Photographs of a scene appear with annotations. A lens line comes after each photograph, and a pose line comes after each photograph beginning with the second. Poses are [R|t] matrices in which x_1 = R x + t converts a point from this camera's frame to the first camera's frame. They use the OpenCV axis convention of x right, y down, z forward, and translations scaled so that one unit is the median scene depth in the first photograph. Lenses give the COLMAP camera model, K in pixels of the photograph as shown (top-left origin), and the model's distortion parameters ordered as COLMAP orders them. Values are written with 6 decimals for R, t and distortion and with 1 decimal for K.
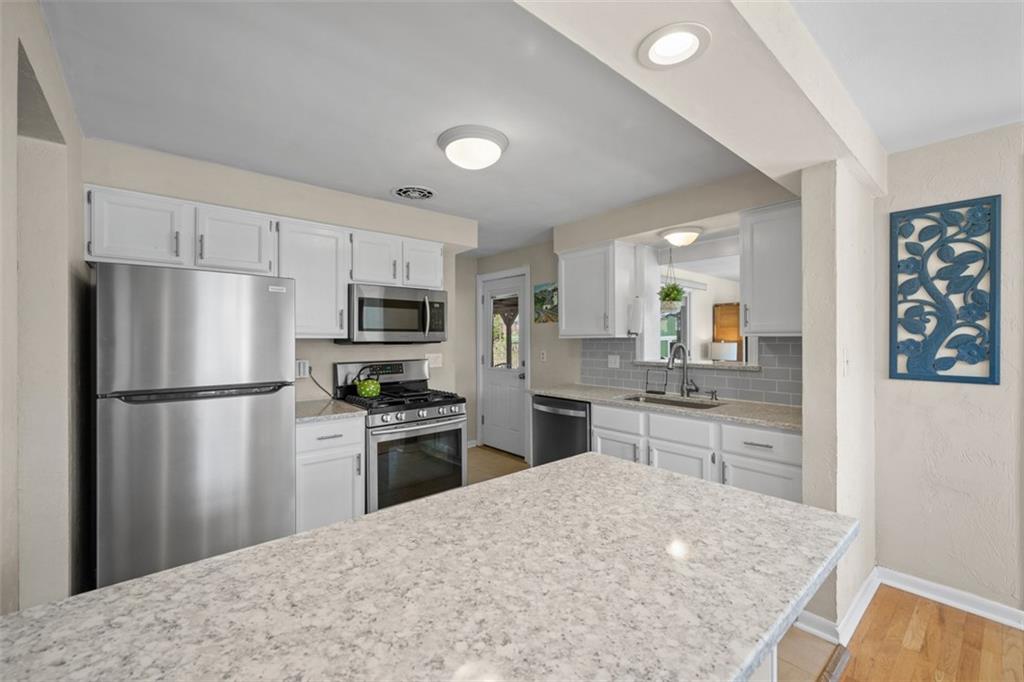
lens RADIAL K [[423.1, 0, 512.0], [0, 423.1, 341.0], [0, 0, 1]] dist [-0.000512, -0.000081]
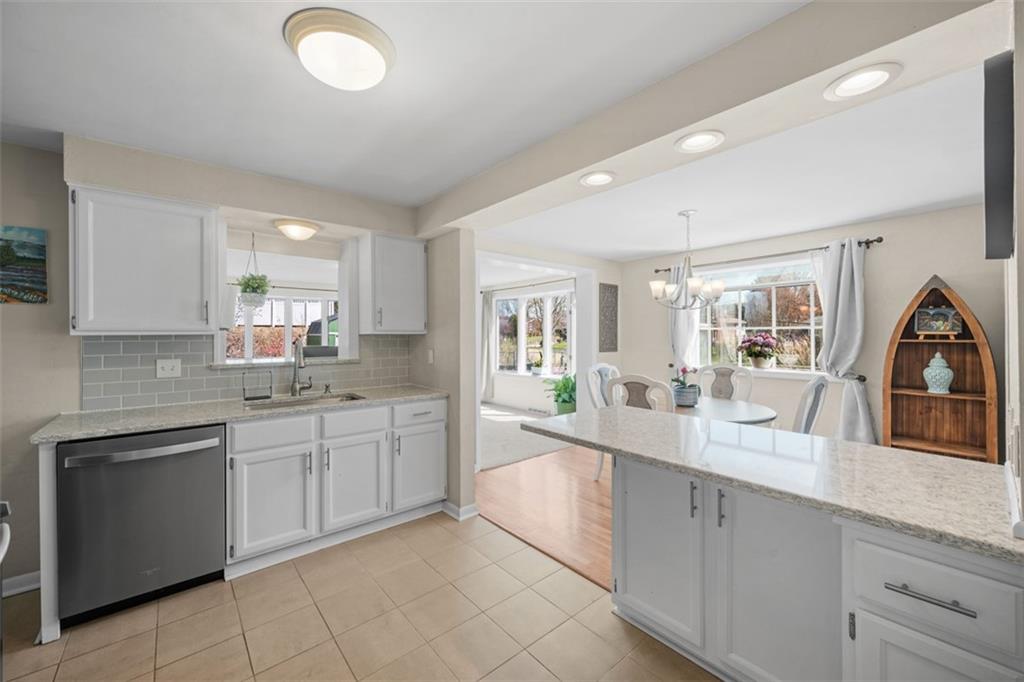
lens RADIAL K [[402.8, 0, 510.4], [0, 402.8, 334.2], [0, 0, 1]] dist [0.000473, 0.000035]
pose [[0.008631, 0.005416, 0.999948, -0.578735], [0.007316, 0.999958, -0.005479, -0.000734], [-0.999936, 0.007363, 0.008591, 0.571438]]
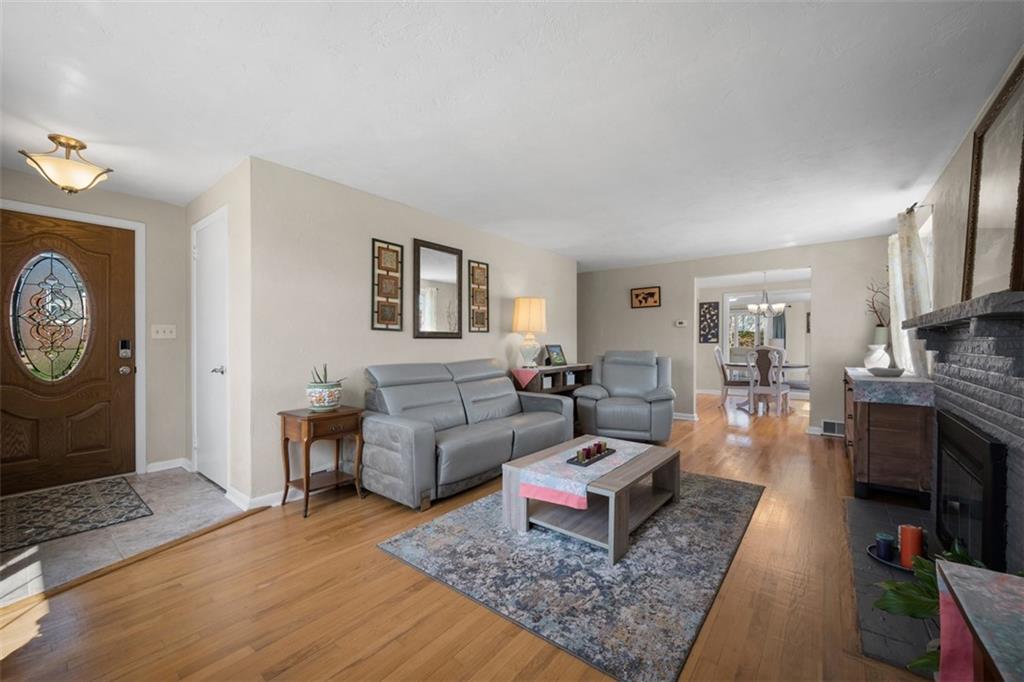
lens RADIAL K [[400.5, 0, 511.8], [0, 400.5, 343.5], [0, 0, 1]] dist [0.000084, 0.000383]
pose [[0.981037, 0.002304, 0.193807, -1.405620], [-0.001762, 0.999994, -0.002967, 0.092732], [-0.193812, 0.002569, 0.981035, -2.099119]]
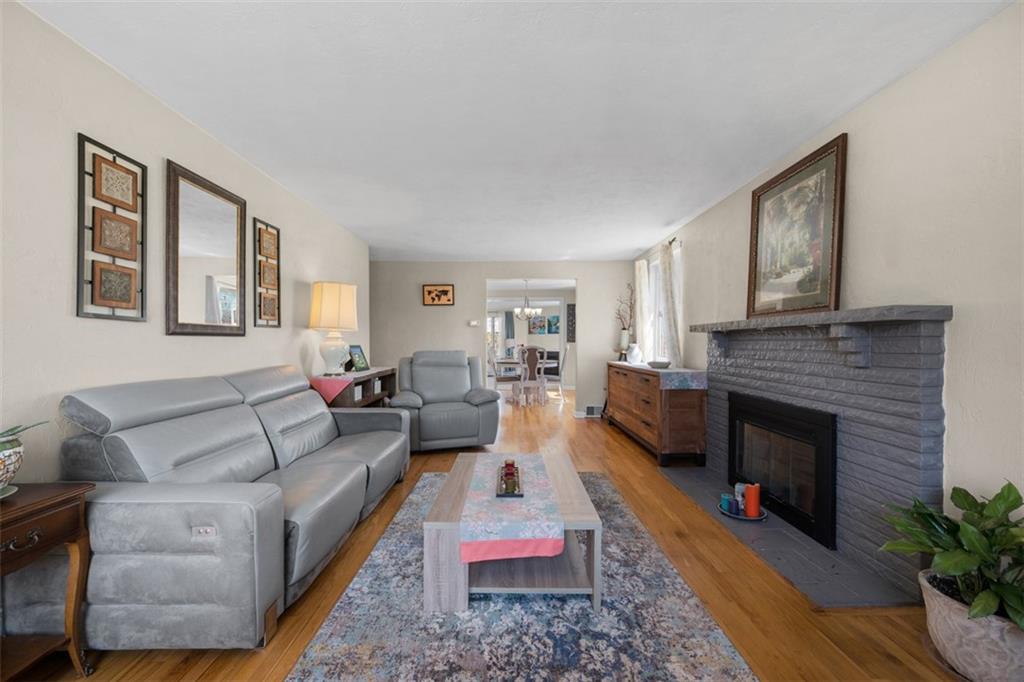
lens RADIAL K [[401.2, 0, 511.0], [0, 401.2, 341.6], [0, 0, 1]] dist [-0.000871, -0.000089]
pose [[0.645506, 0.002575, 0.763751, -1.627561], [0.003678, 0.999972, -0.006480, 0.091970], [-0.763746, 0.006992, 0.645479, -1.711472]]
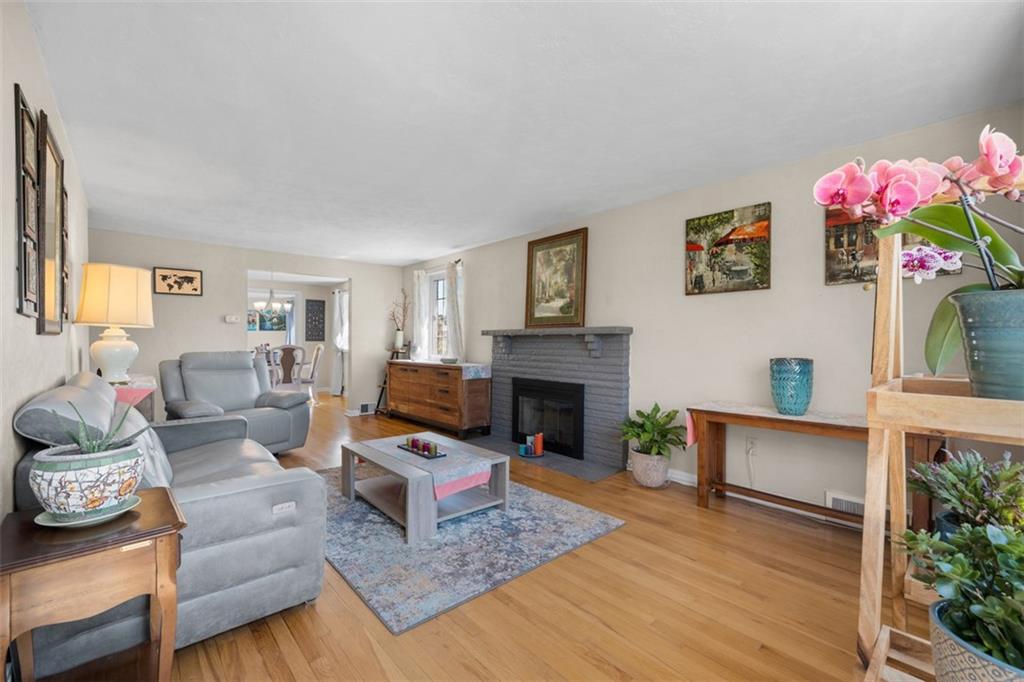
lens RADIAL K [[433.5, 0, 514.2], [0, 433.5, 342.4], [0, 0, 1]] dist [-0.000924, -0.000090]
pose [[-0.021275, -0.001620, 0.999772, -2.127612], [0.000216, 0.999999, 0.001625, 0.082345], [-0.999774, 0.000250, -0.021274, -1.416710]]
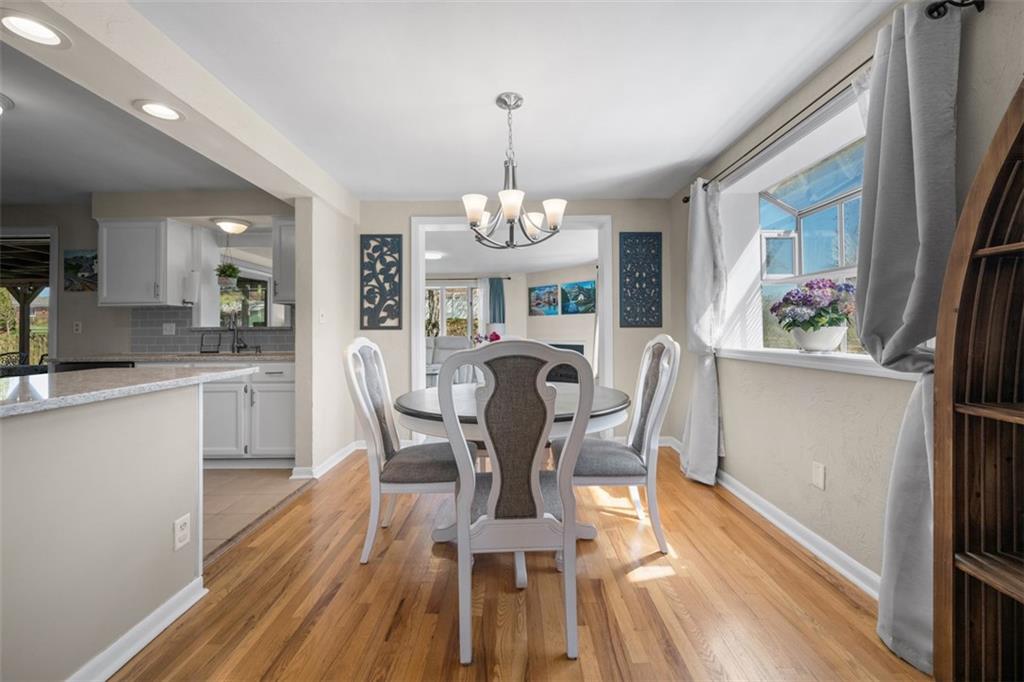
lens RADIAL K [[407.8, 0, 512.3], [0, 407.8, 322.6], [0, 0, 1]] dist [0.000077, 0.000154]
pose [[0.651706, 0.011386, 0.758386, 0.027926], [0.011287, 0.999631, -0.024708, 0.091449], [-0.758388, 0.024662, 0.651337, -0.472876]]
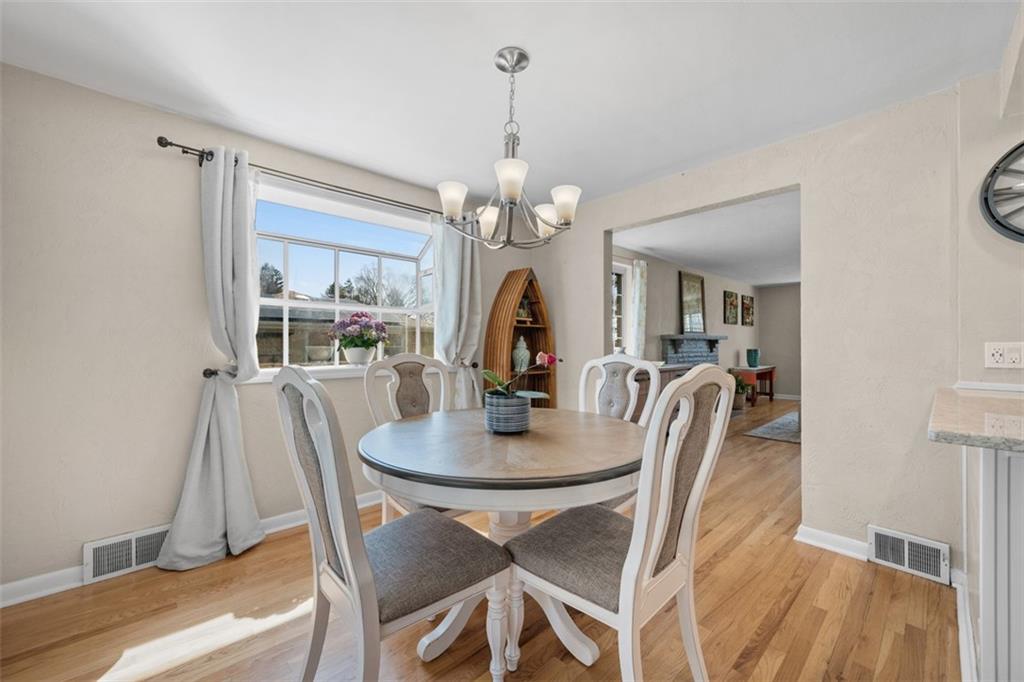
lens RADIAL K [[400.5, 0, 511.8], [0, 400.5, 343.5], [0, 0, 1]] dist [0.000084, 0.000383]
pose [[-0.999276, -0.001734, -0.038009, 0.649682], [-0.001936, 0.999984, 0.005273, 0.071151], [0.037999, 0.005343, -0.999264, 0.674451]]
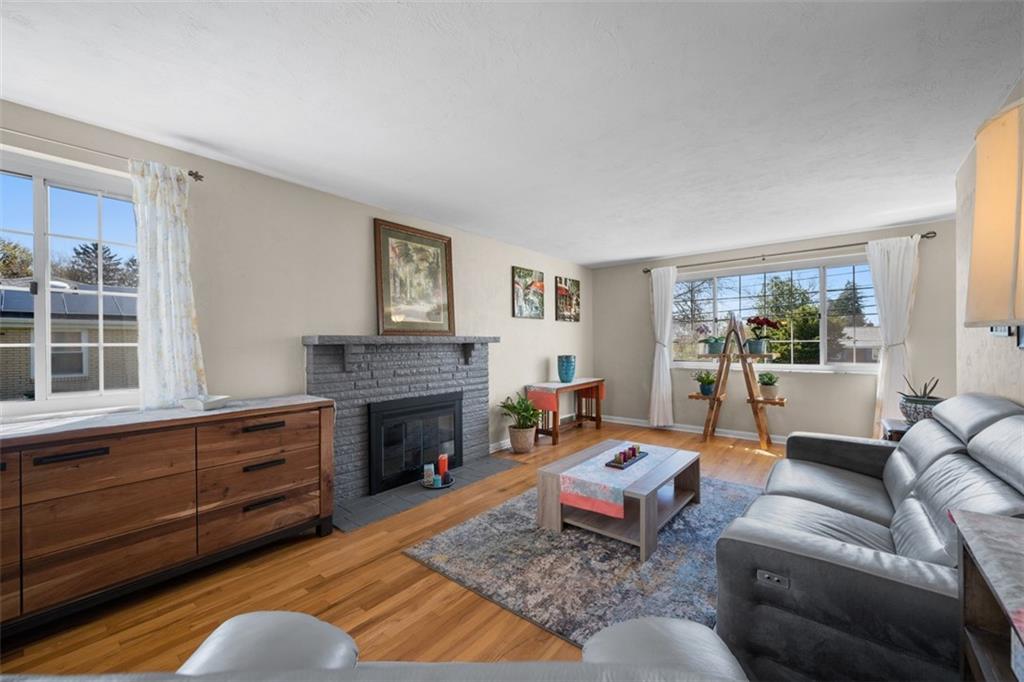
lens RADIAL K [[400.5, 0, 511.8], [0, 400.5, 343.5], [0, 0, 1]] dist [0.000084, 0.000383]
pose [[-0.983696, 0.008043, -0.179662, -0.554549], [0.006693, 0.999945, 0.008119, 0.048579], [0.179717, 0.006784, -0.983695, -0.246415]]
